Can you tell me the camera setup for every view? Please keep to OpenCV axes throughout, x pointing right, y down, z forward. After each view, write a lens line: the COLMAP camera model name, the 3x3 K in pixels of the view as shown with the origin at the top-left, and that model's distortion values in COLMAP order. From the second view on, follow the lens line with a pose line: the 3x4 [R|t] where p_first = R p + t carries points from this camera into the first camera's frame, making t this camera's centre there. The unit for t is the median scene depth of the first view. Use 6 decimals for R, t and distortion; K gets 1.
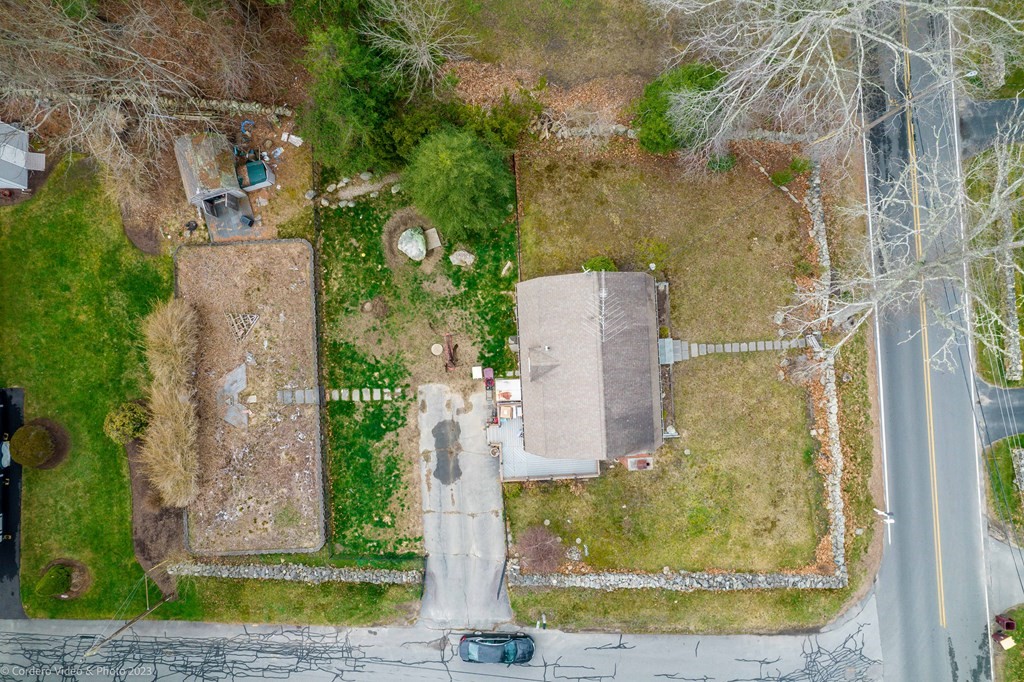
lens RADIAL K [[653.3, 0, 507.5], [0, 653.3, 342.4], [0, 0, 1]] dist [-0.077777, 0.070124]
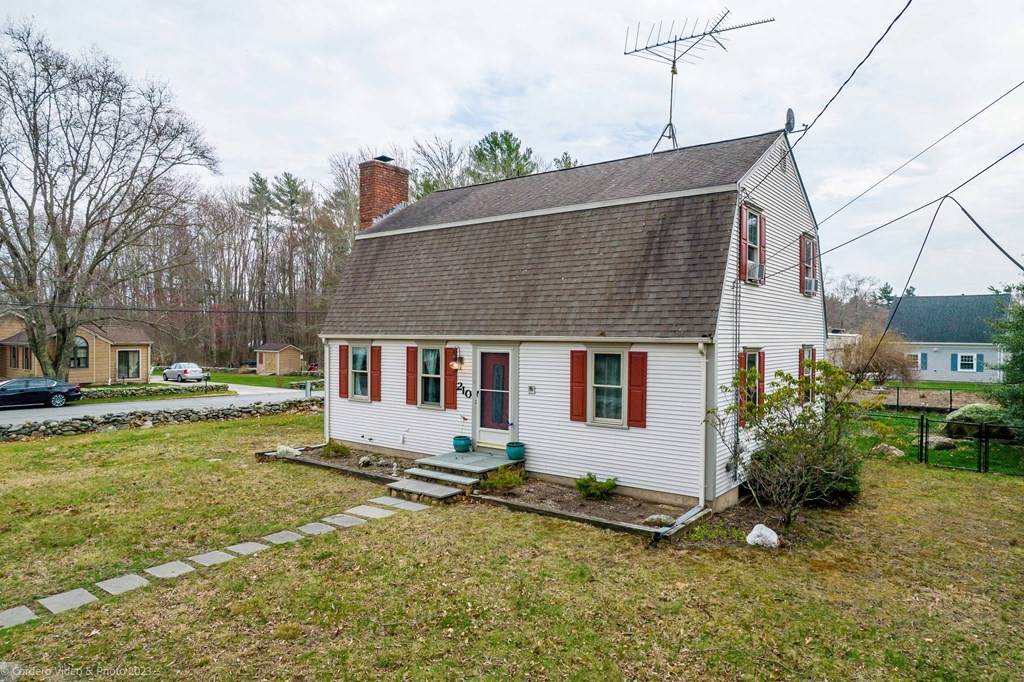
lens RADIAL K [[653.3, 0, 507.5], [0, 653.3, 342.4], [0, 0, 1]] dist [-0.077777, 0.070124]
pose [[-0.647665, -0.000445, -0.761925, 0.446049], [-0.761886, 0.010453, 0.647626, -0.192969], [0.007676, 0.999945, -0.007109, 0.936434]]
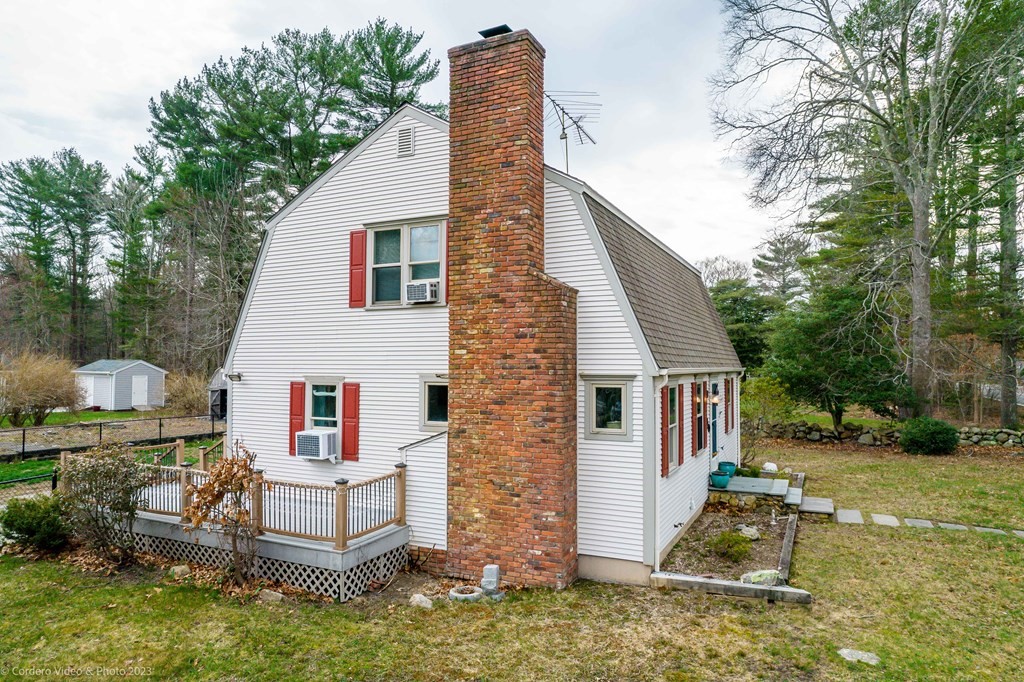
lens RADIAL K [[653.3, 0, 507.5], [0, 653.3, 342.4], [0, 0, 1]] dist [-0.077777, 0.070124]
pose [[0.879221, -0.021417, -0.475933, 0.277211], [-0.476242, -0.012649, -0.879223, 0.349740], [0.012810, 0.999691, -0.021321, 0.923702]]
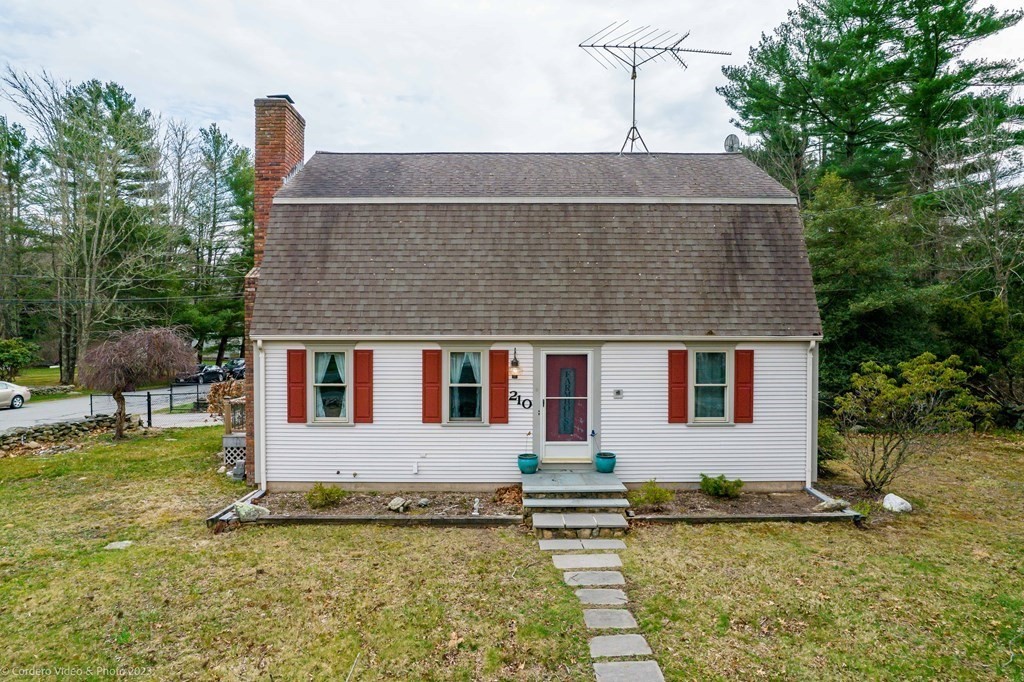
lens RADIAL K [[653.3, 0, 507.5], [0, 653.3, 342.4], [0, 0, 1]] dist [-0.077777, 0.070124]
pose [[-0.047151, 0.009994, -0.998838, 0.486696], [-0.998658, 0.020954, 0.047352, 0.025176], [0.021403, 0.999730, 0.008992, 0.931015]]
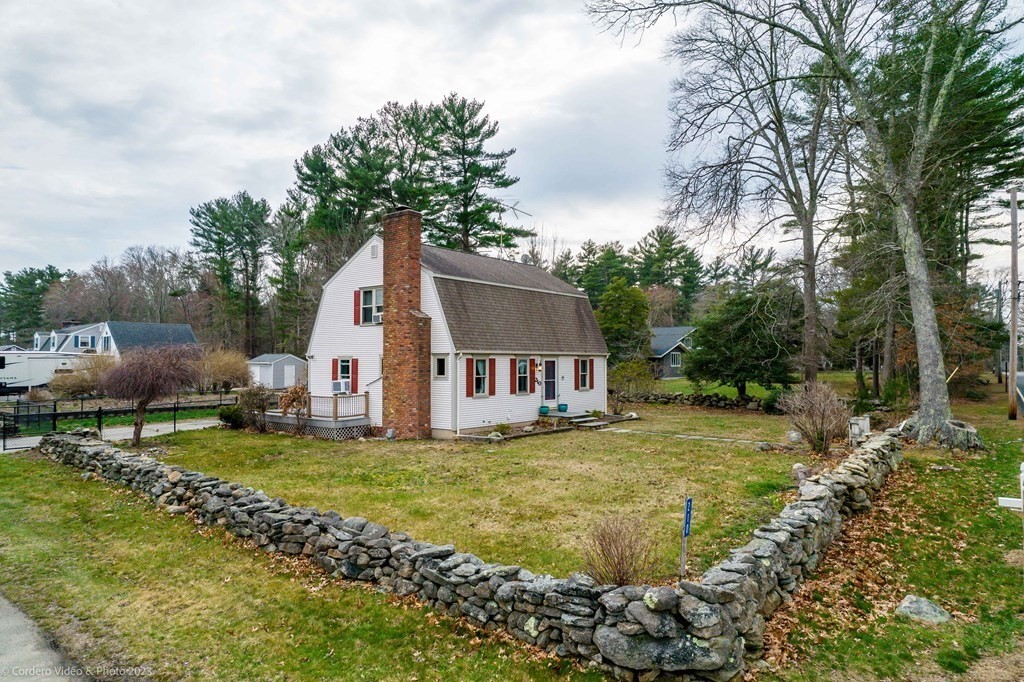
lens RADIAL K [[653.3, 0, 507.5], [0, 653.3, 342.4], [0, 0, 1]] dist [-0.077777, 0.070124]
pose [[0.756752, -0.025506, -0.653204, 0.581882], [-0.653443, -0.001399, -0.756974, 0.501762], [0.018393, 0.999674, -0.017726, 0.931831]]
